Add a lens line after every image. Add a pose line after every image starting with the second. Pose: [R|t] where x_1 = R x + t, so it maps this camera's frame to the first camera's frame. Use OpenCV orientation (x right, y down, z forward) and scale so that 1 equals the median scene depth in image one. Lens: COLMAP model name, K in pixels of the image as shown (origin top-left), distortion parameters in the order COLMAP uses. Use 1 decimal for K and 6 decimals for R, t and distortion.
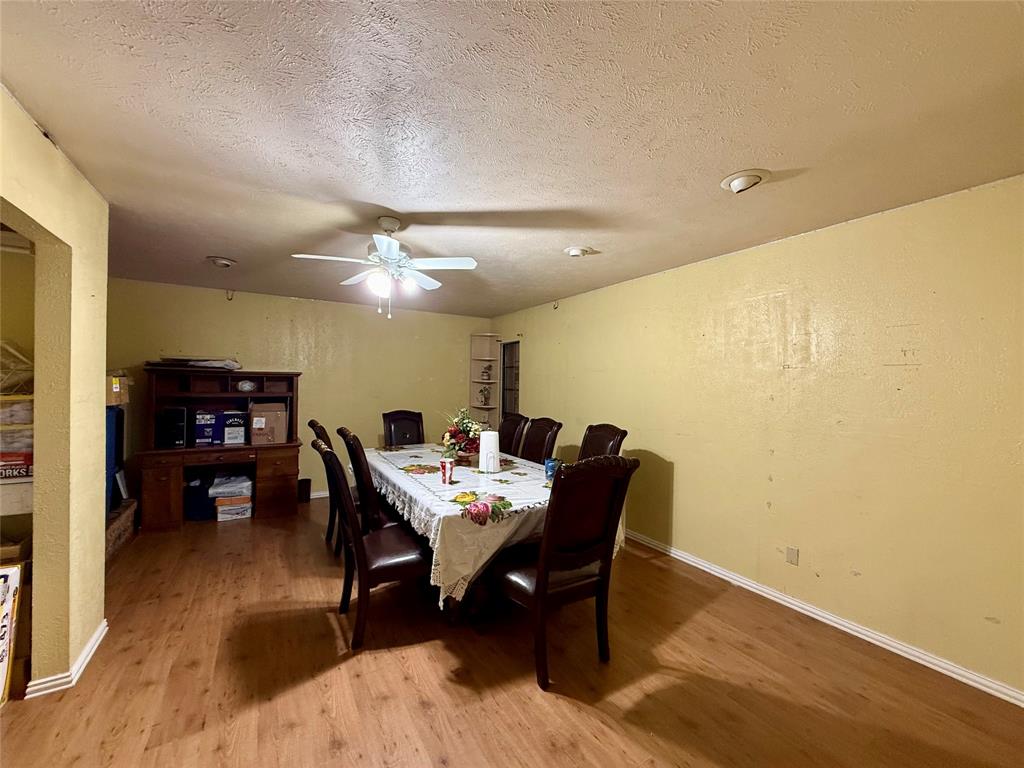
lens RADIAL K [[406.4, 0, 509.2], [0, 406.4, 385.3], [0, 0, 1]] dist [-0.000361, 0.000124]
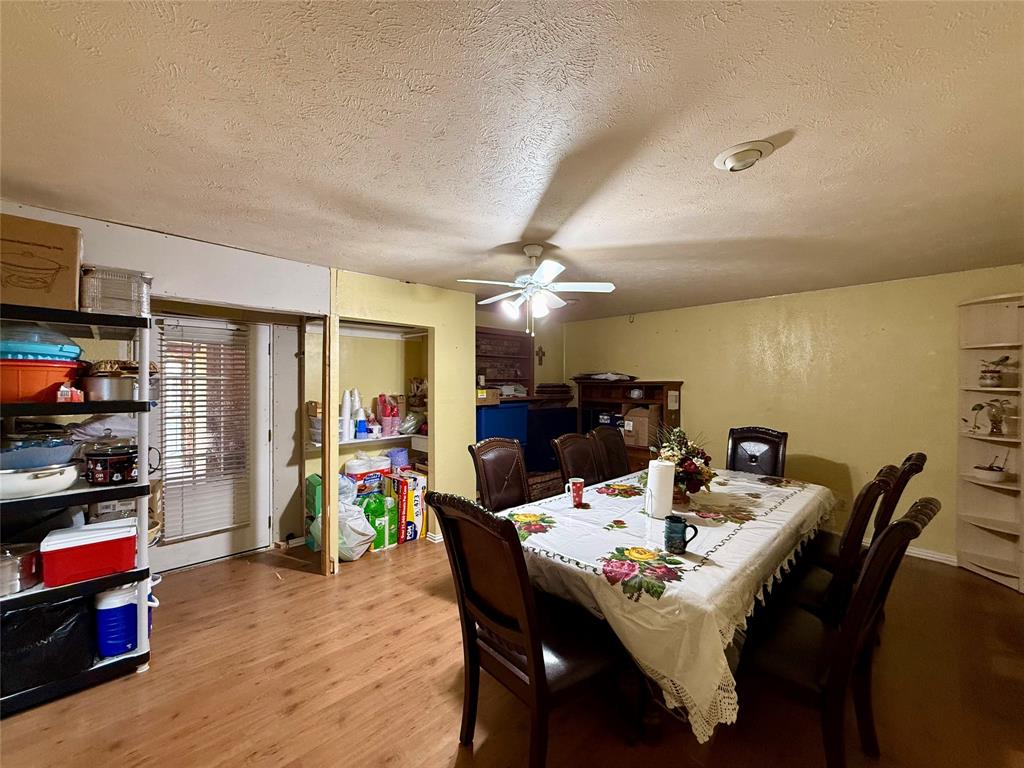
lens RADIAL K [[406.4, 0, 509.2], [0, 406.4, 385.3], [0, 0, 1]] dist [-0.000361, 0.000124]
pose [[0.223825, -0.006866, -0.974605, 0.662807], [-0.000397, 0.999974, -0.007135, -0.022160], [0.974629, 0.001984, 0.223817, 0.604491]]
